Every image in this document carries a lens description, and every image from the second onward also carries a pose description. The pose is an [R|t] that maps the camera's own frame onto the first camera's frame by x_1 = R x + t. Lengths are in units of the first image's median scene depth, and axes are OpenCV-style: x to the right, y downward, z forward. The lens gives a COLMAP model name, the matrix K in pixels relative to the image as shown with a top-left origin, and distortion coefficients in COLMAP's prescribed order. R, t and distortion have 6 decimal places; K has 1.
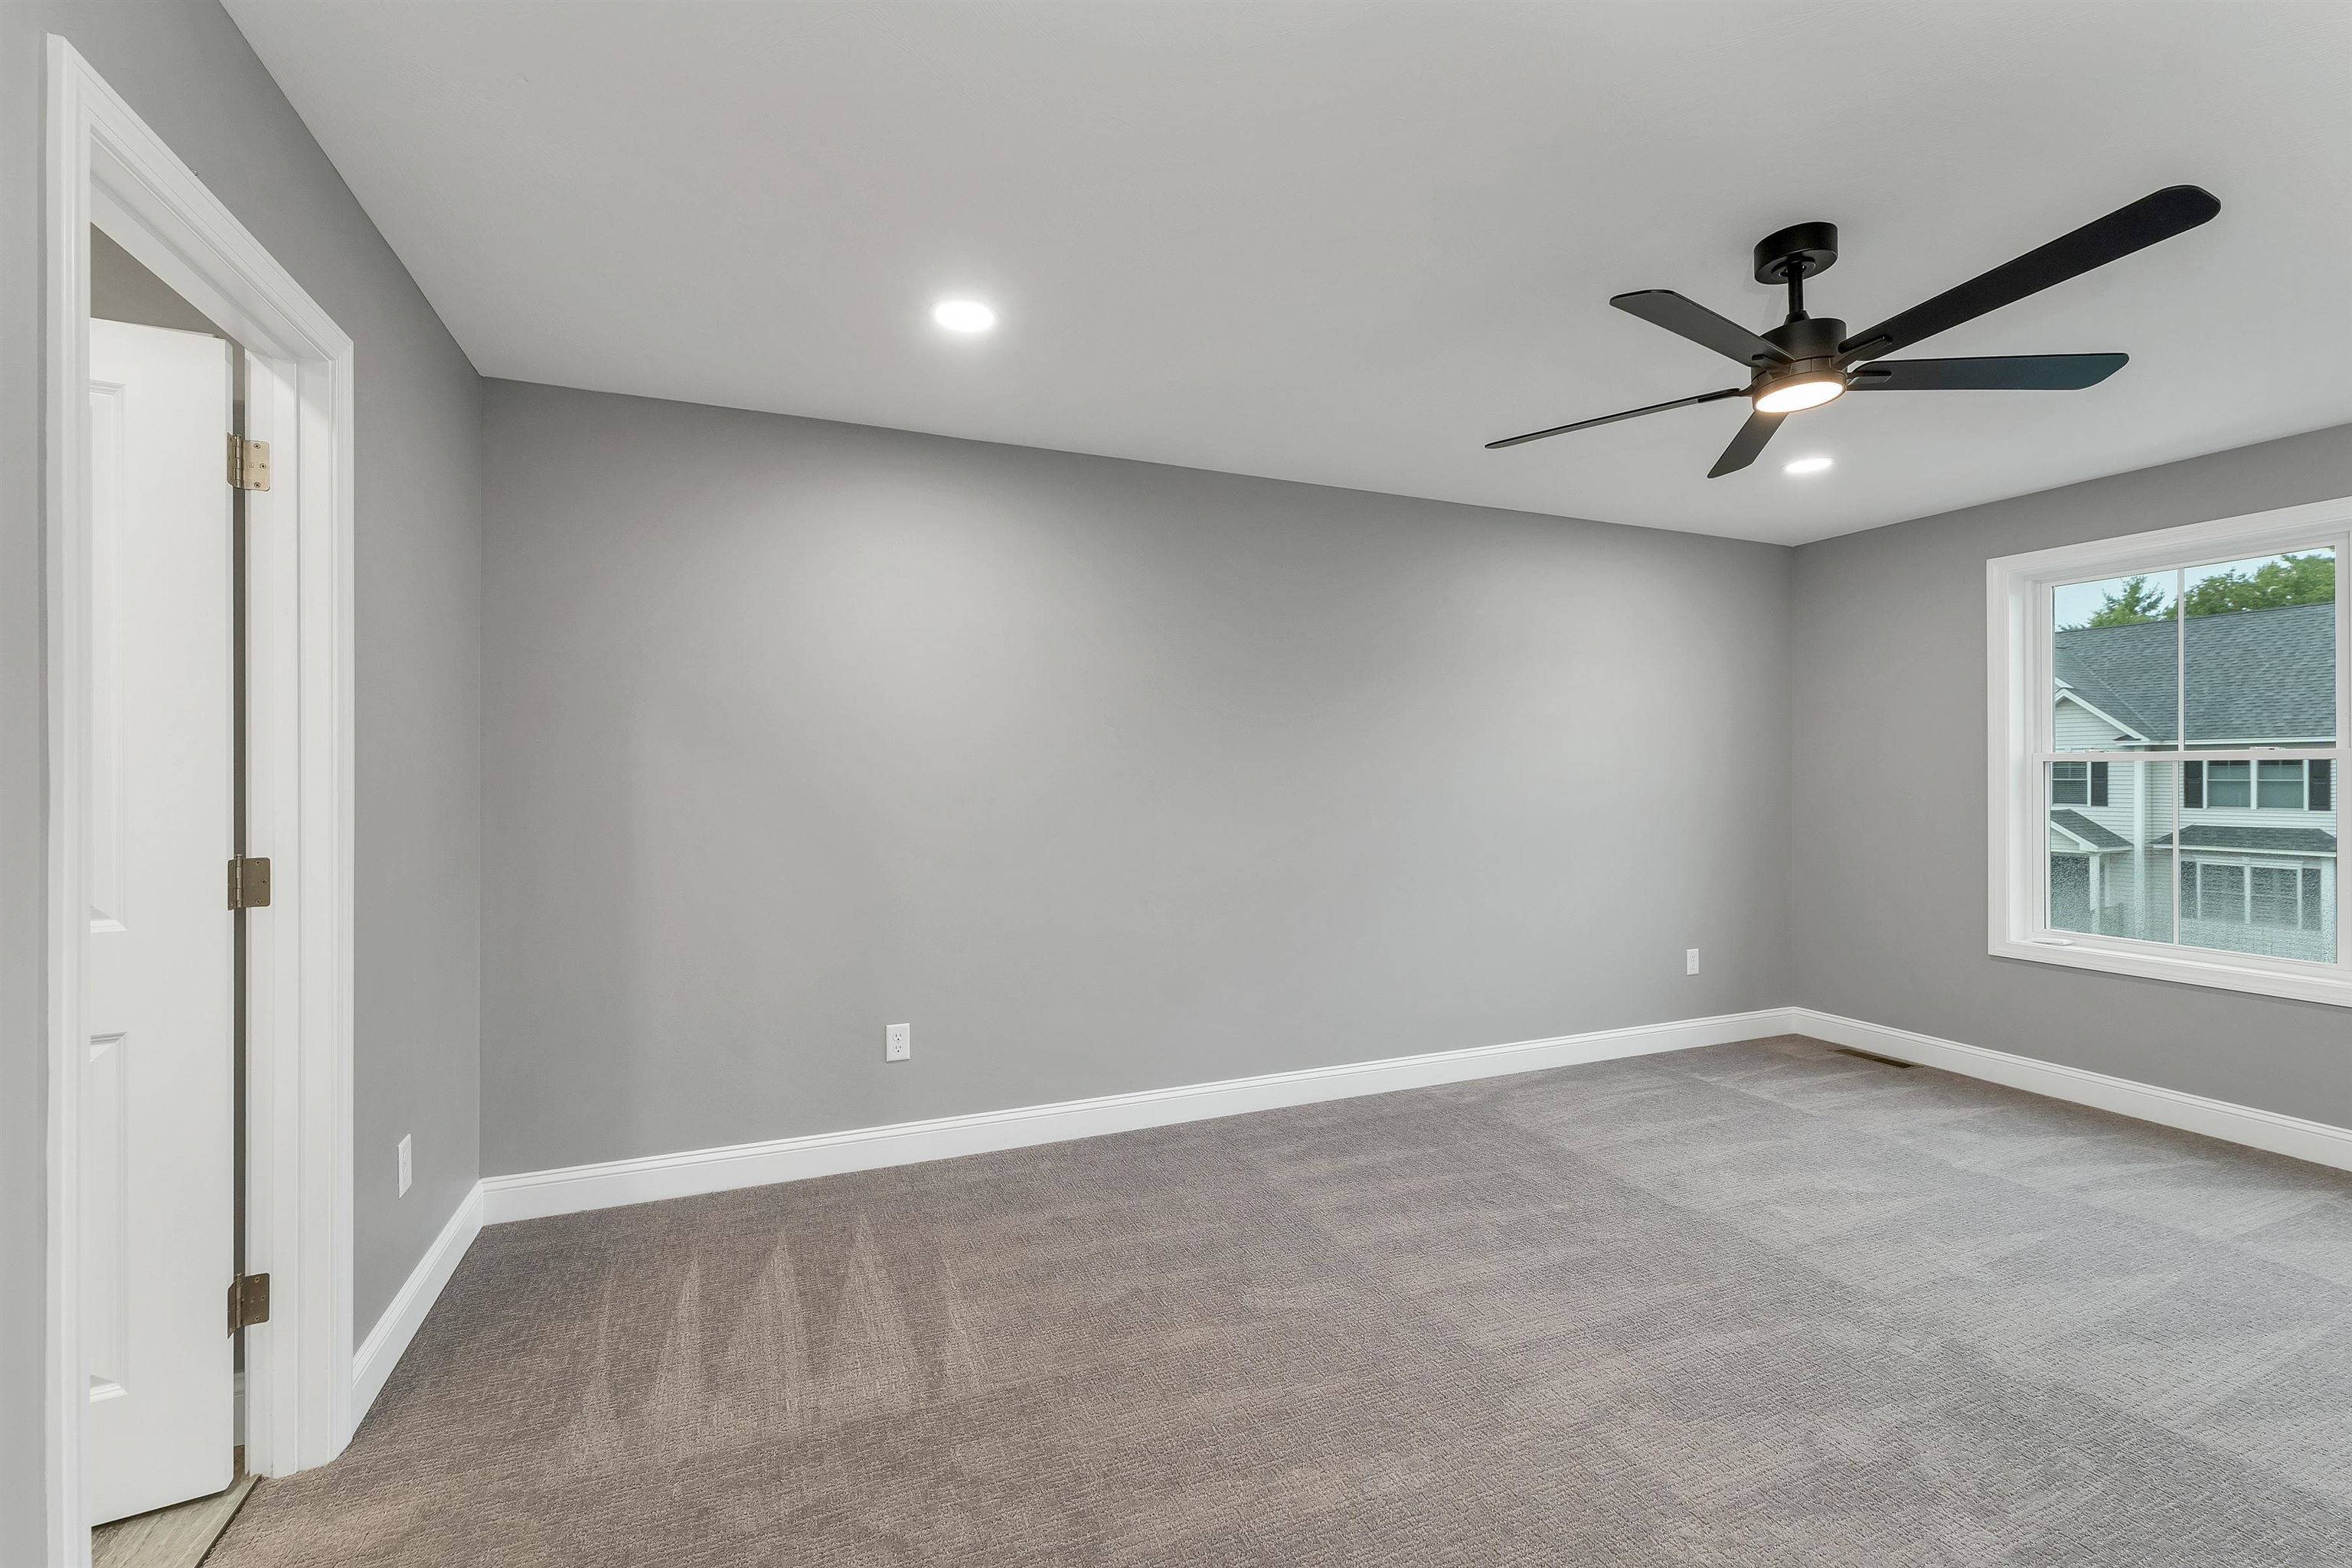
lens RADIAL K [[1009.7, 0, 1173.5], [0, 1009.7, 774.9], [0, 0, 1]] dist [0.002332, -0.000278]
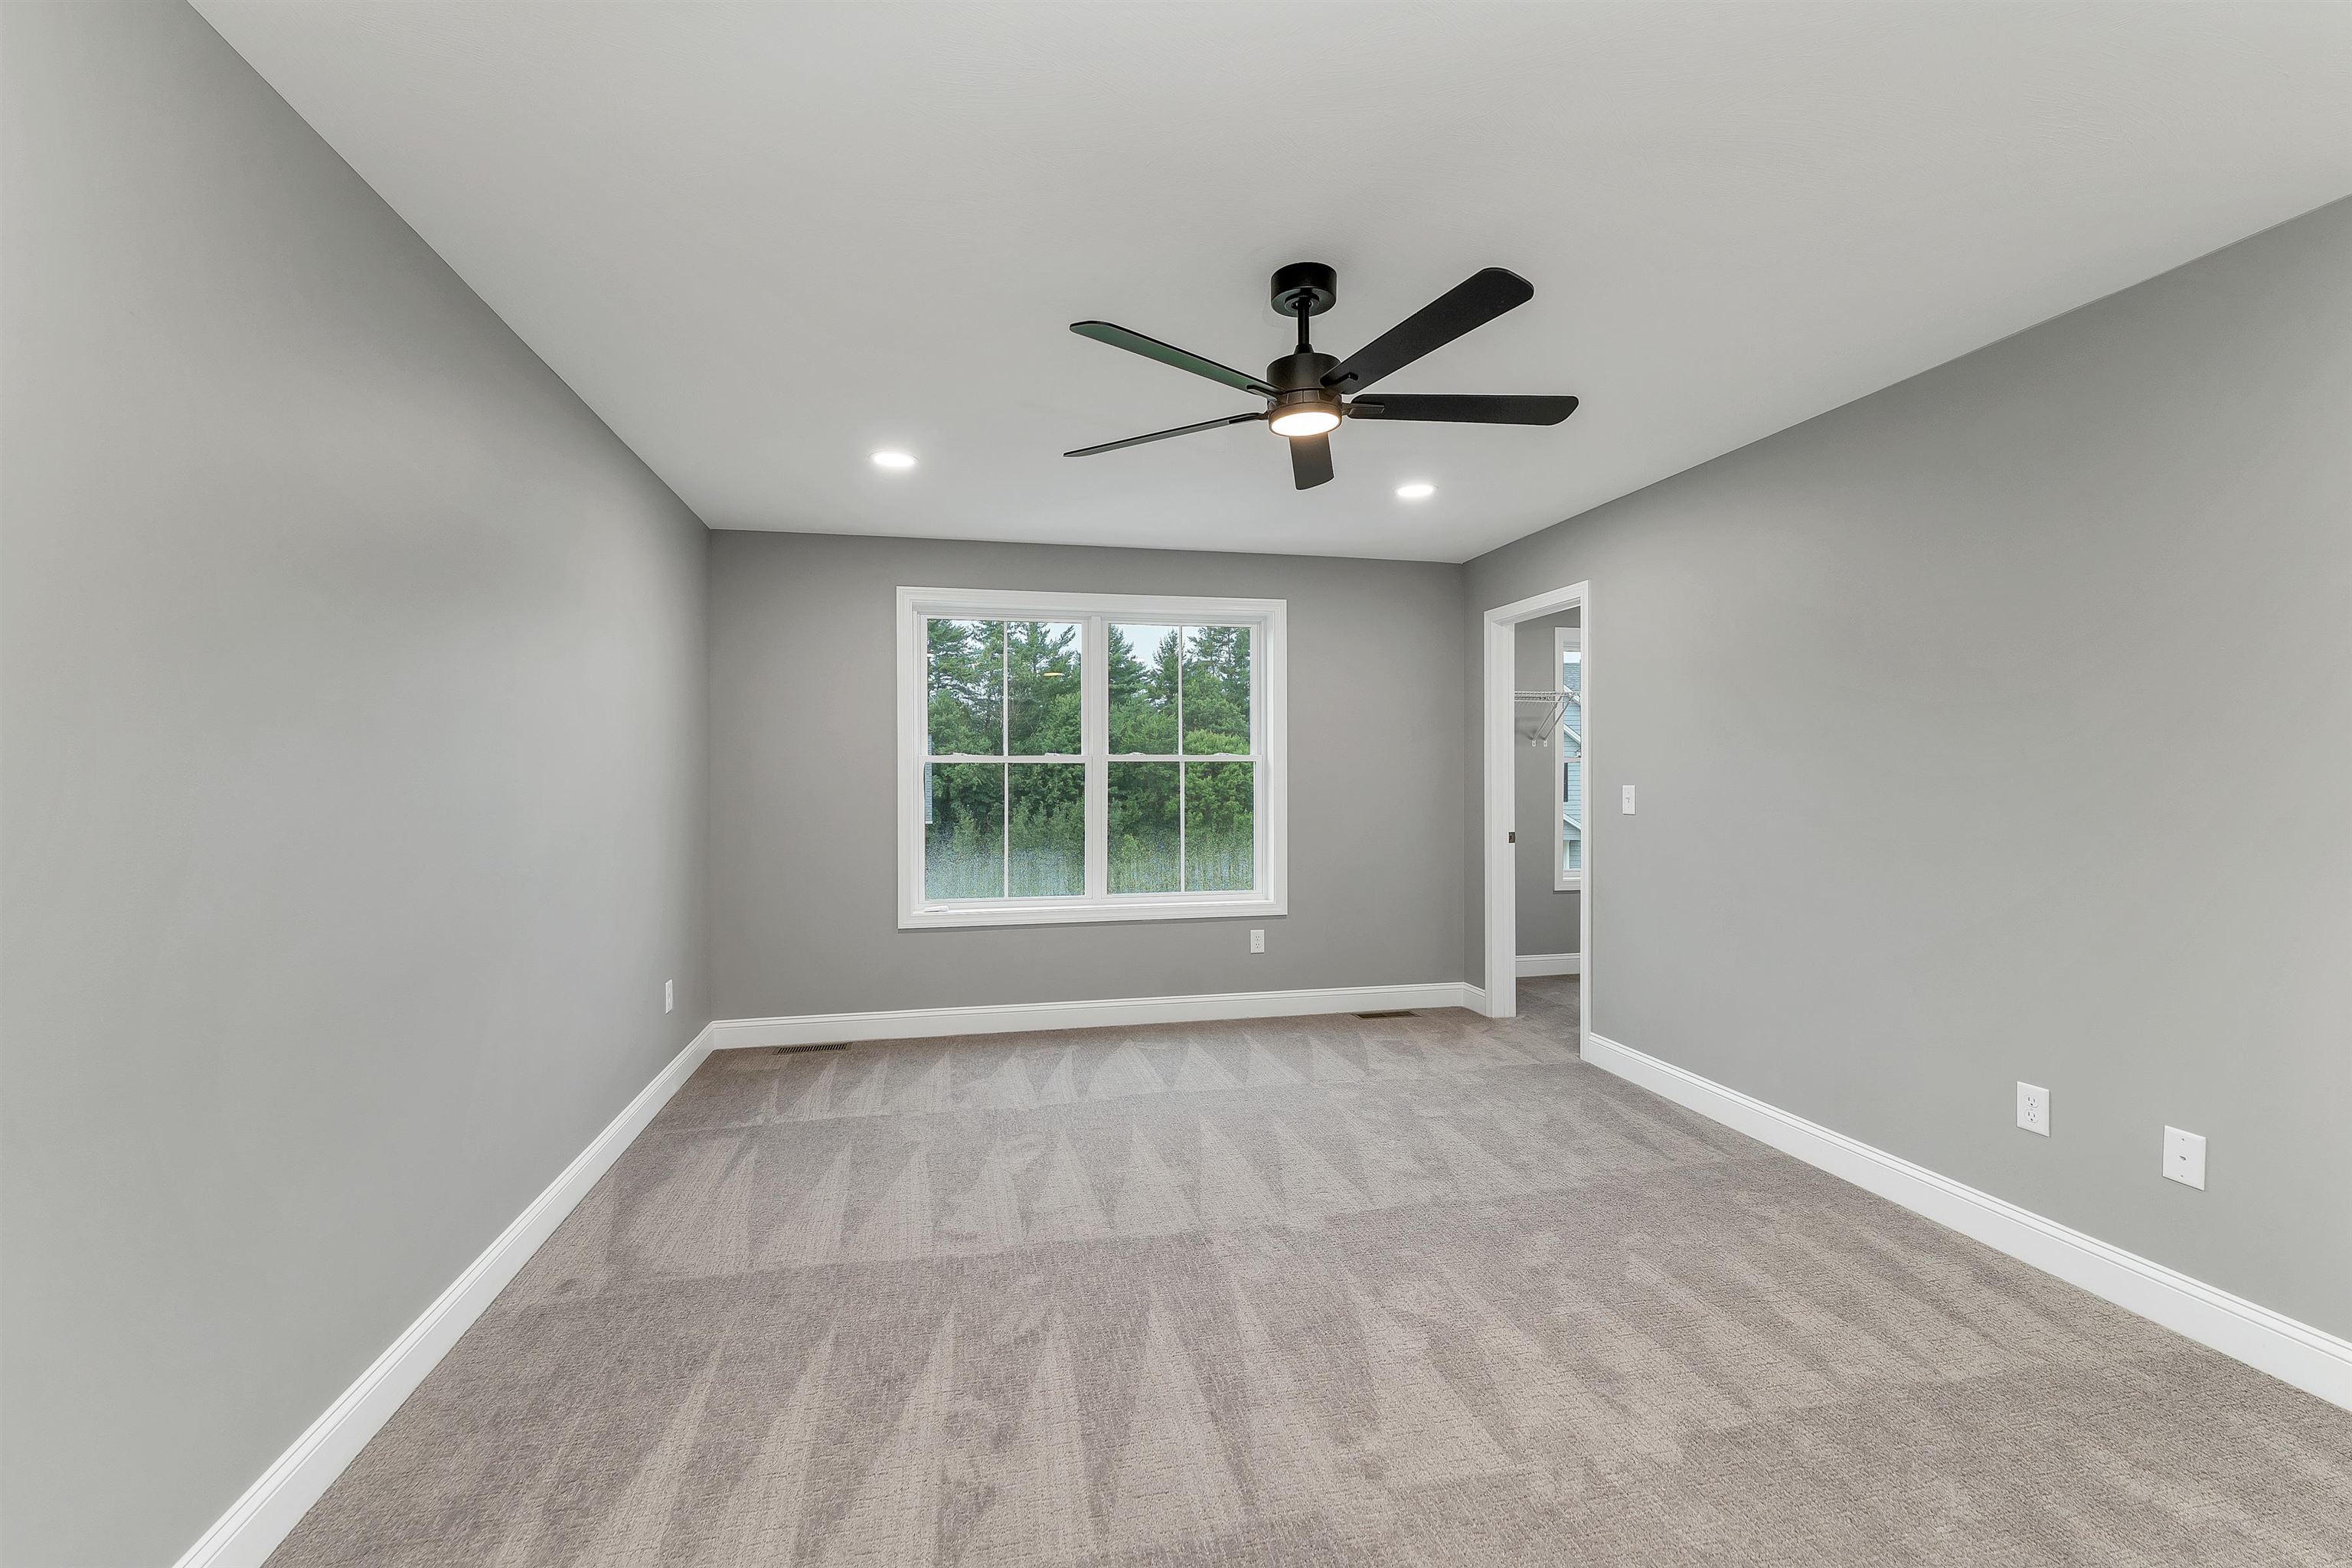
lens RADIAL K [[972.9, 0, 1167.6], [0, 972.9, 780.8], [0, 0, 1]] dist [0.000819, -0.000091]
pose [[0.182946, -0.011485, 0.983056, -0.286945], [0.005262, 0.999929, 0.010703, -0.001350], [-0.983109, 0.003214, 0.182993, 0.621956]]
